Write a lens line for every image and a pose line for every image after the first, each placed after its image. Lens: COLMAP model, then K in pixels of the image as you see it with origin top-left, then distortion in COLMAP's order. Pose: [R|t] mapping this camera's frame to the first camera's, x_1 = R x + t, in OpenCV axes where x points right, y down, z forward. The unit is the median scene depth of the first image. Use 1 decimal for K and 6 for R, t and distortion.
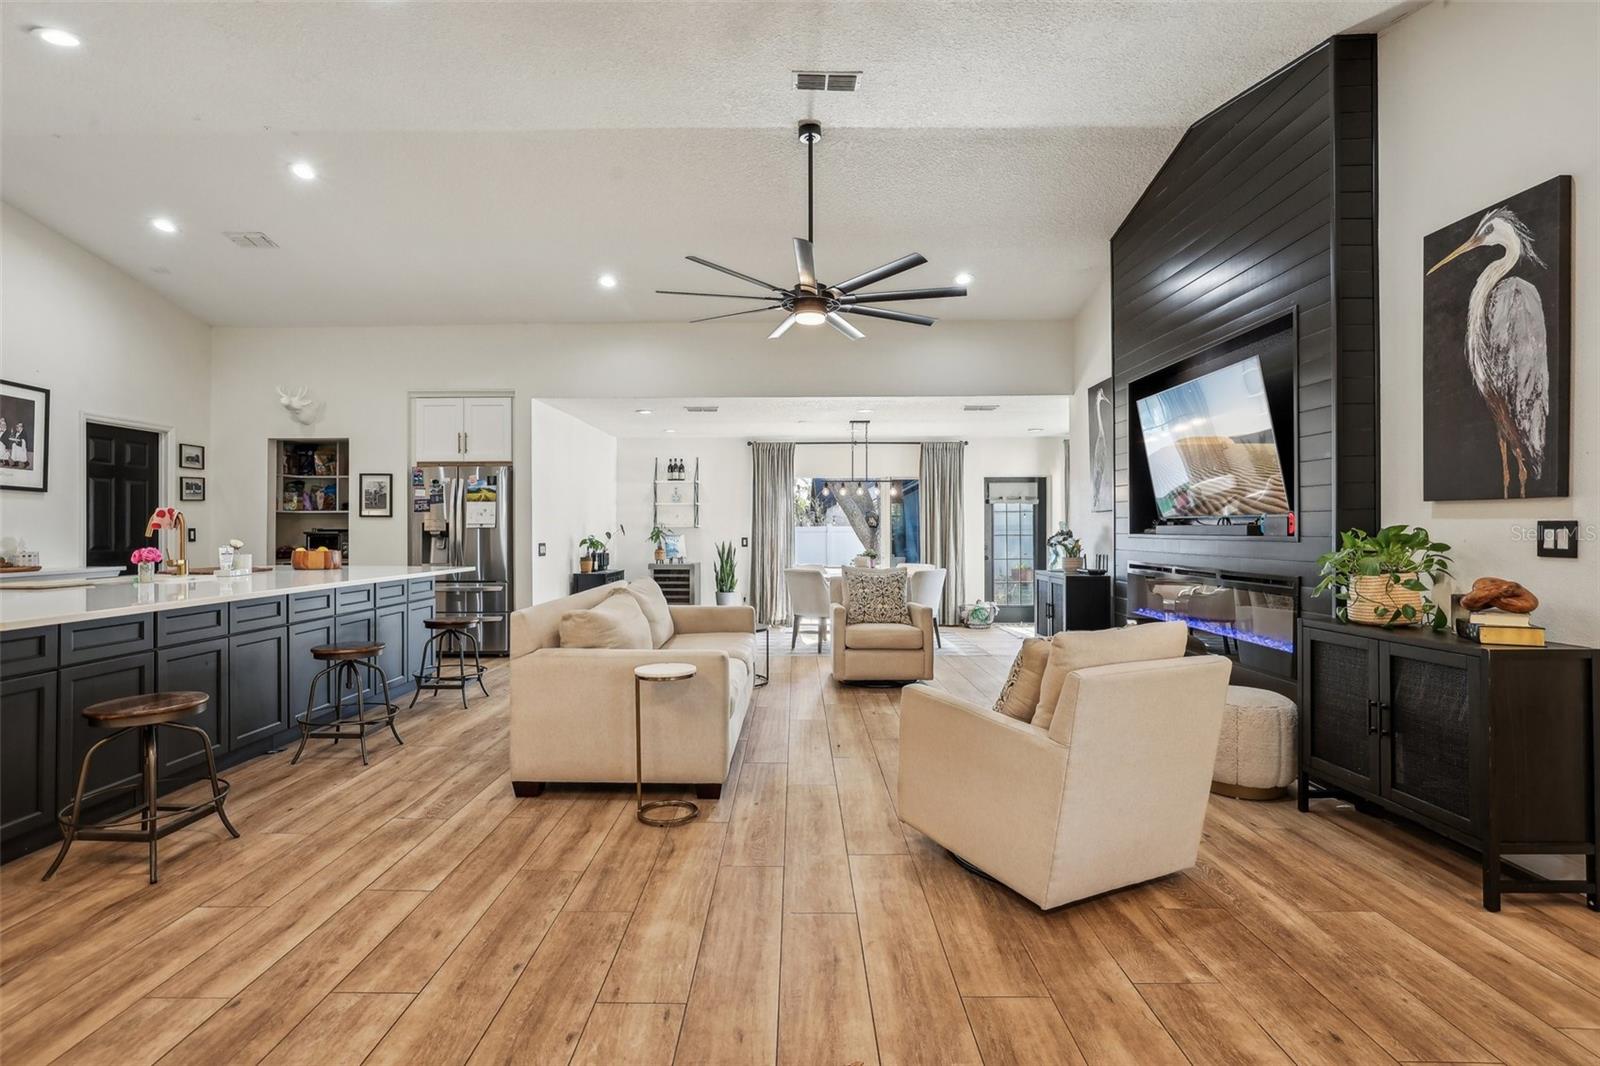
lens RADIAL K [[763.9, 0, 787.7], [0, 763.9, 524.8], [0, 0, 1]] dist [-0.036225, 0.018429]
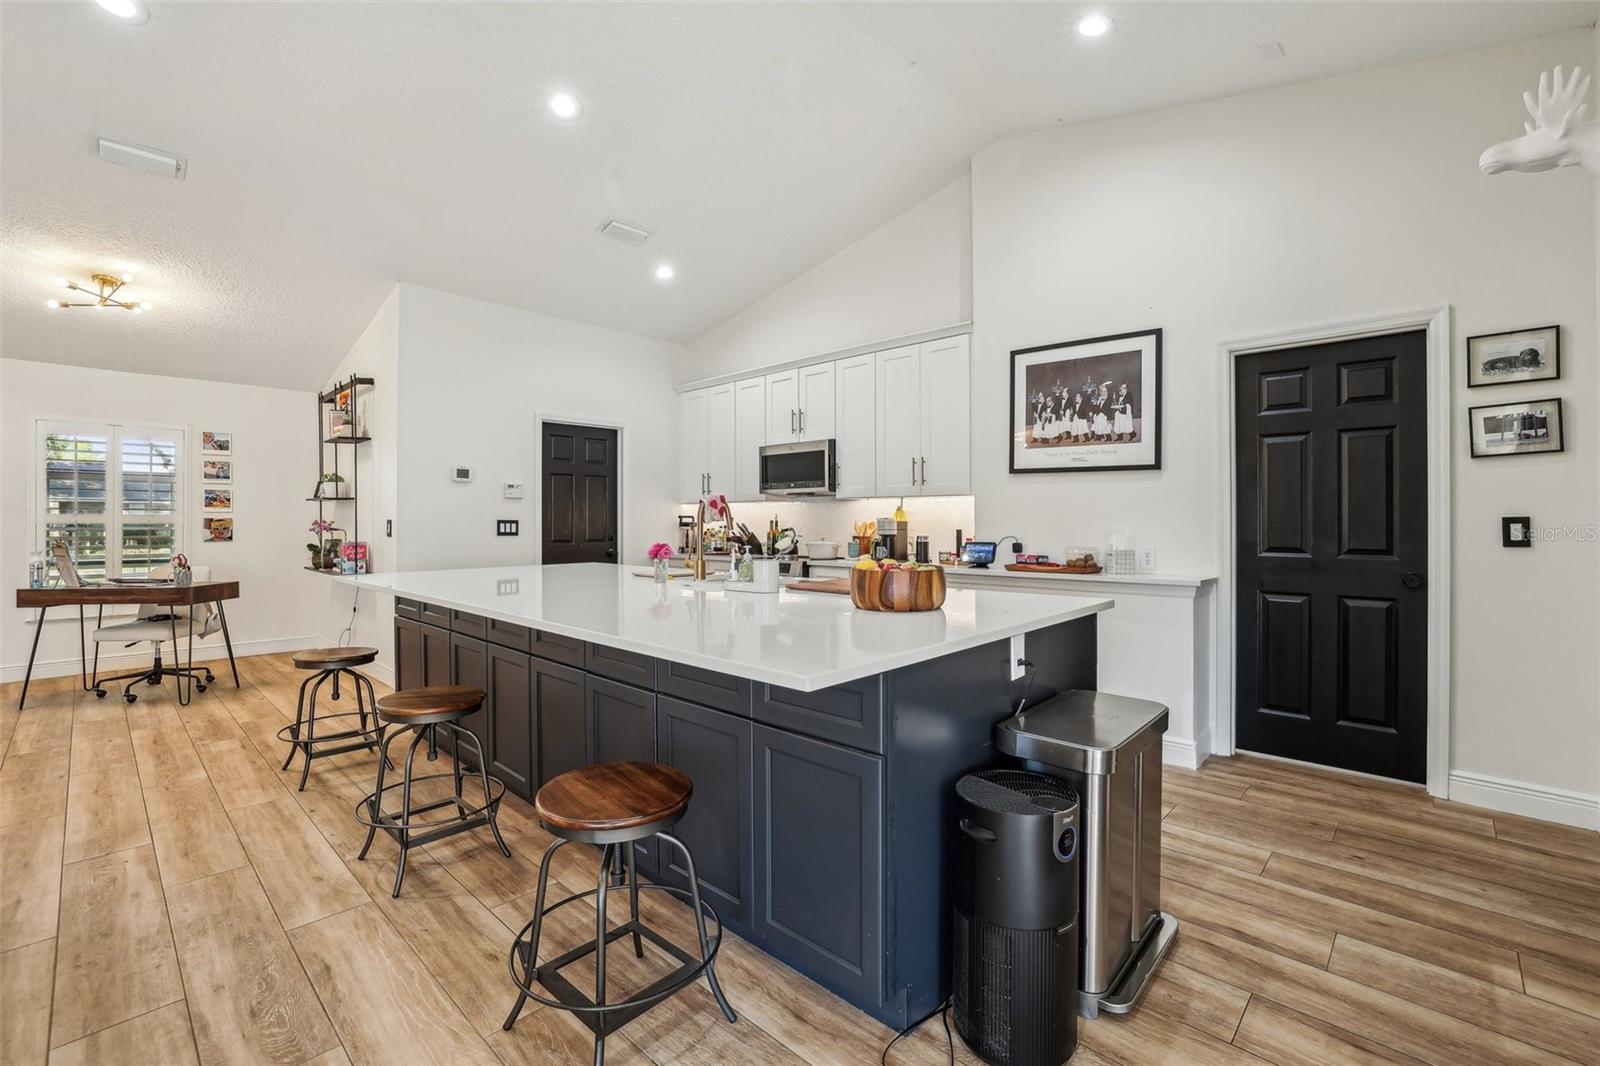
lens RADIAL K [[697.3, 0, 796.0], [0, 697.3, 518.5], [0, 0, 1]] dist [-0.043483, 0.015462]
pose [[-0.682382, -0.000187, -0.730996, -0.370930], [0.007389, 0.999947, -0.007154, 0.009371], [0.730959, -0.010283, -0.682344, 1.723560]]
